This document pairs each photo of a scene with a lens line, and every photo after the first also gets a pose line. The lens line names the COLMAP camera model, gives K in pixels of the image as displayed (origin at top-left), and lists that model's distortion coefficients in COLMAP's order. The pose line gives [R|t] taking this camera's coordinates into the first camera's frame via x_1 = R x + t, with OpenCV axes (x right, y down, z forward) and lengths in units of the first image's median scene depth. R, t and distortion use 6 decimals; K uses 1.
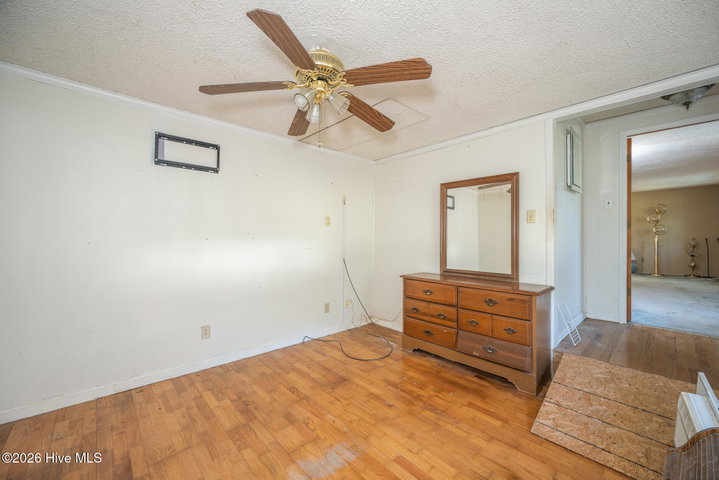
lens RADIAL K [[282.8, 0, 359.9], [0, 282.8, 235.1], [0, 0, 1]] dist [0.000260, 0.000184]
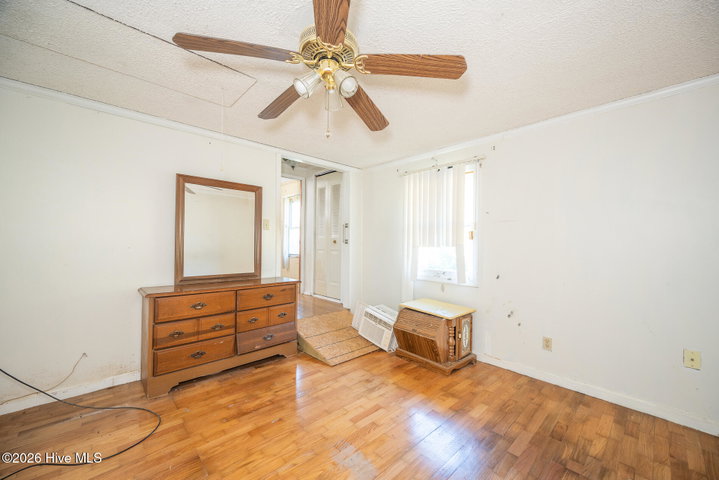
lens RADIAL K [[282.8, 0, 359.7], [0, 282.8, 244.6], [0, 0, 1]] dist [0.000260, 0.000184]
pose [[-0.010363, -0.006433, 0.999926, -0.645186], [-0.023580, 0.999703, 0.006188, 0.005252], [-0.999668, -0.023514, -0.010512, 0.586816]]
